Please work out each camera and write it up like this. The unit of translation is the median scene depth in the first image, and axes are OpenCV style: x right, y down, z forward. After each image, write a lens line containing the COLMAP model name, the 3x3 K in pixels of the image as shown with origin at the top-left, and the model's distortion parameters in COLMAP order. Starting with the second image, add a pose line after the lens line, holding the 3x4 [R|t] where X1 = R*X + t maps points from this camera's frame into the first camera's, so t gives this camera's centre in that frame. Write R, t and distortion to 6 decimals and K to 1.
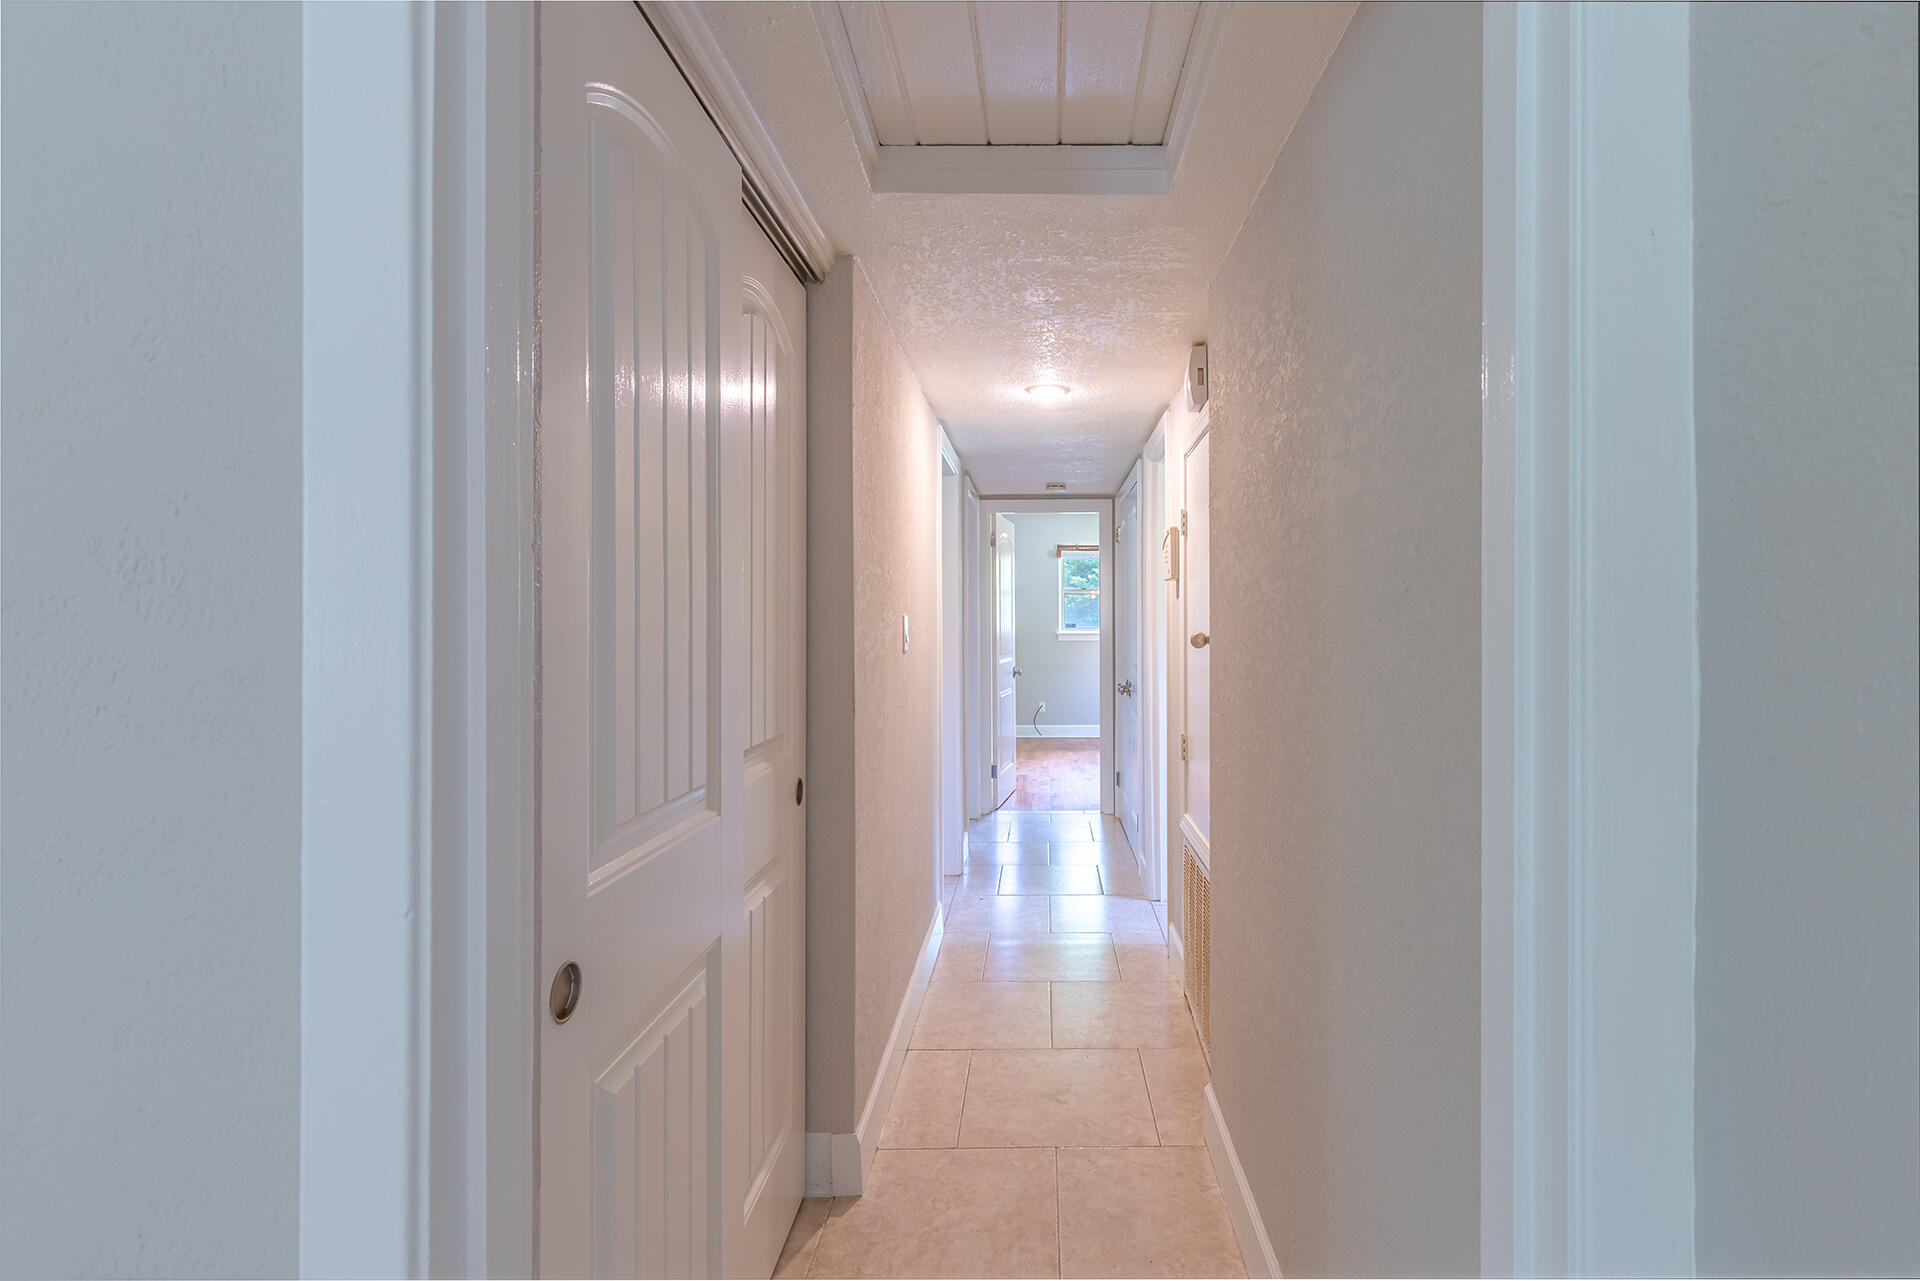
lens RADIAL K [[892.6, 0, 973.3], [0, 892.6, 613.9], [0, 0, 1]] dist [0.002796, 0.000282]
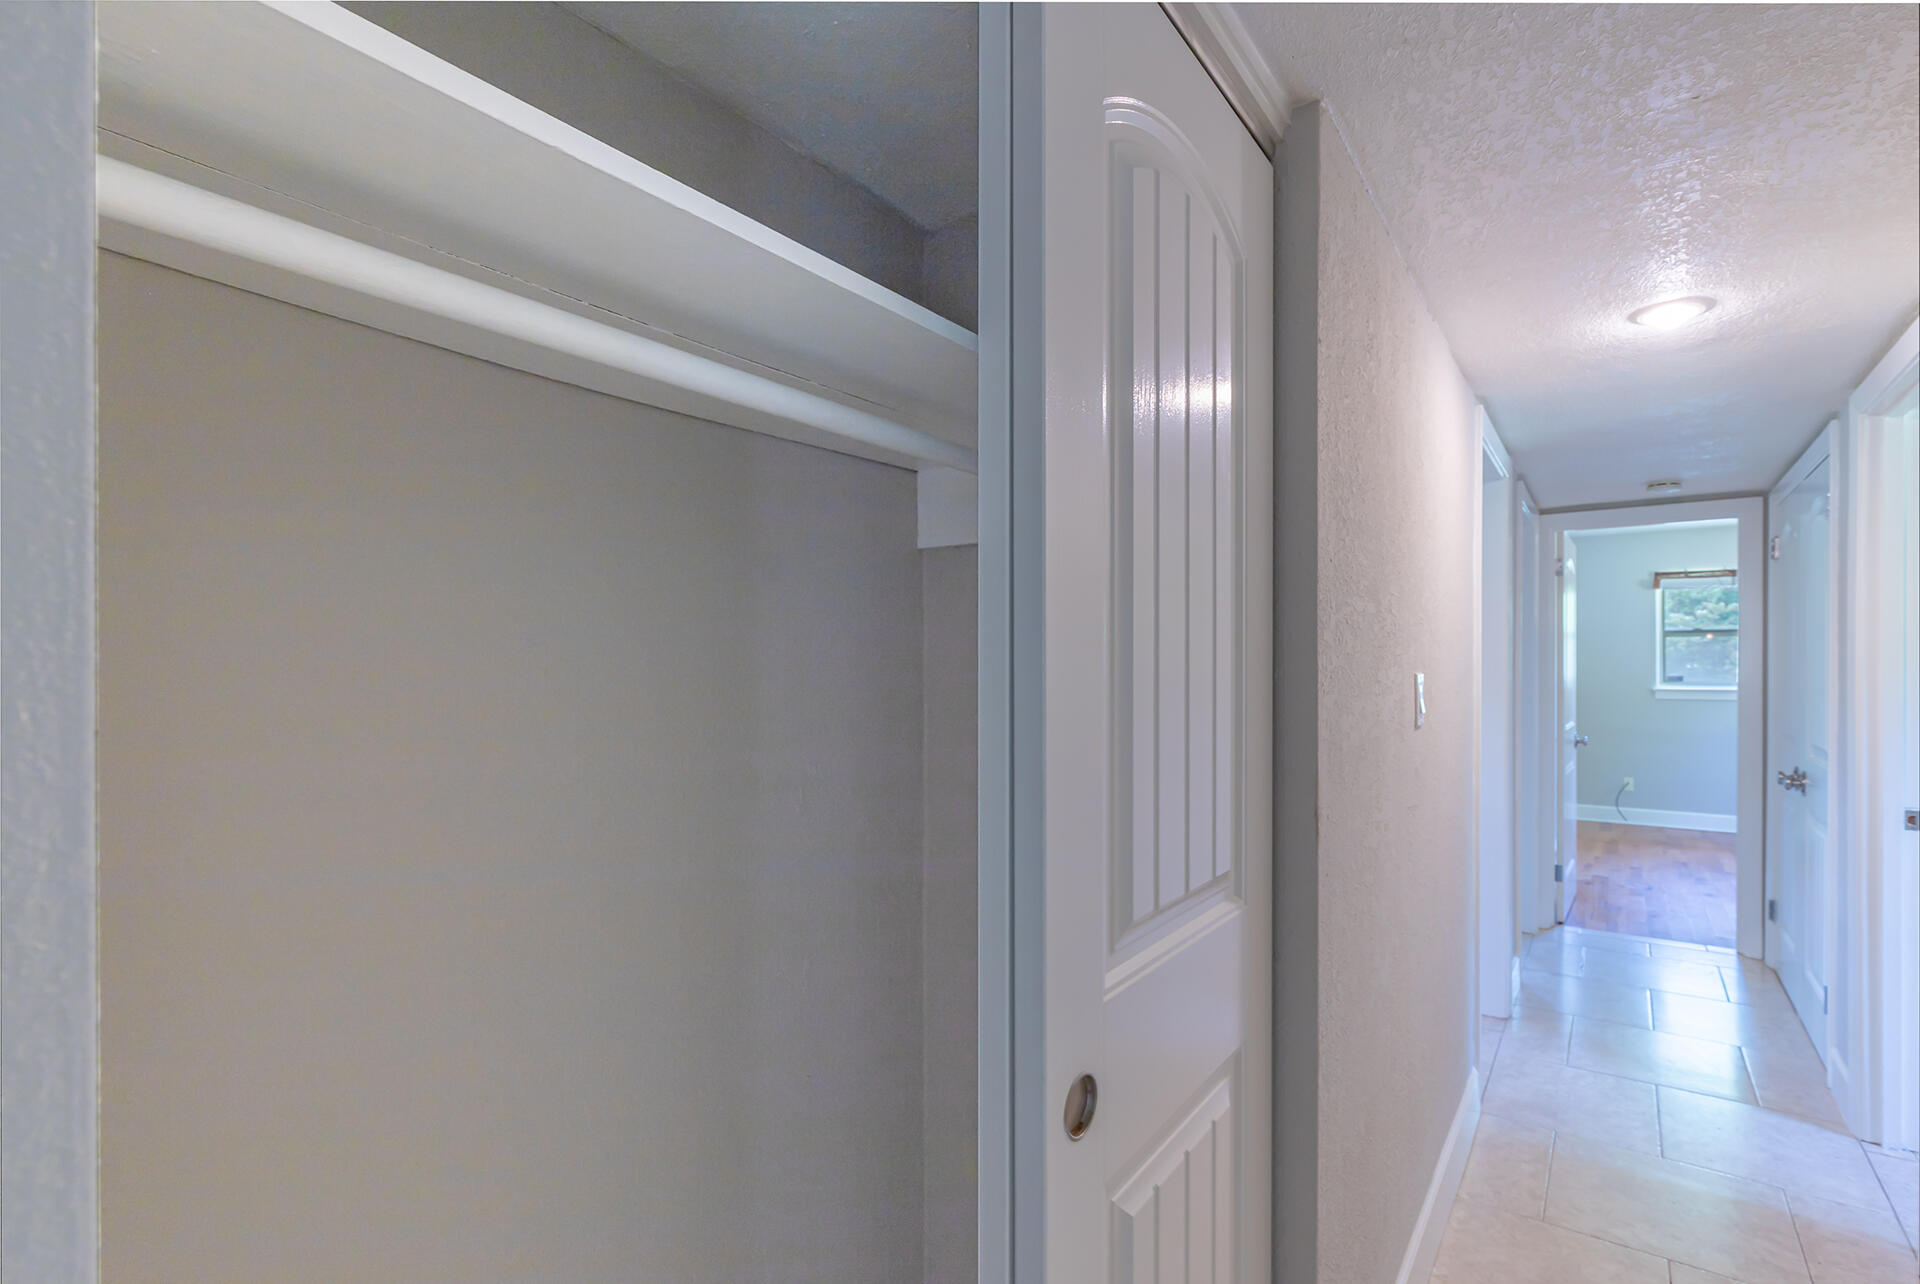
lens RADIAL K [[891.9, 0, 1051.2], [0, 891.9, 675.1], [0, 0, 1]] dist [0.003760, 0.000306]
pose [[0.882946, 0.006850, -0.469424, -0.002578], [0.001090, 0.999861, 0.016640, -0.005196], [0.469473, -0.015204, 0.882816, 0.162950]]
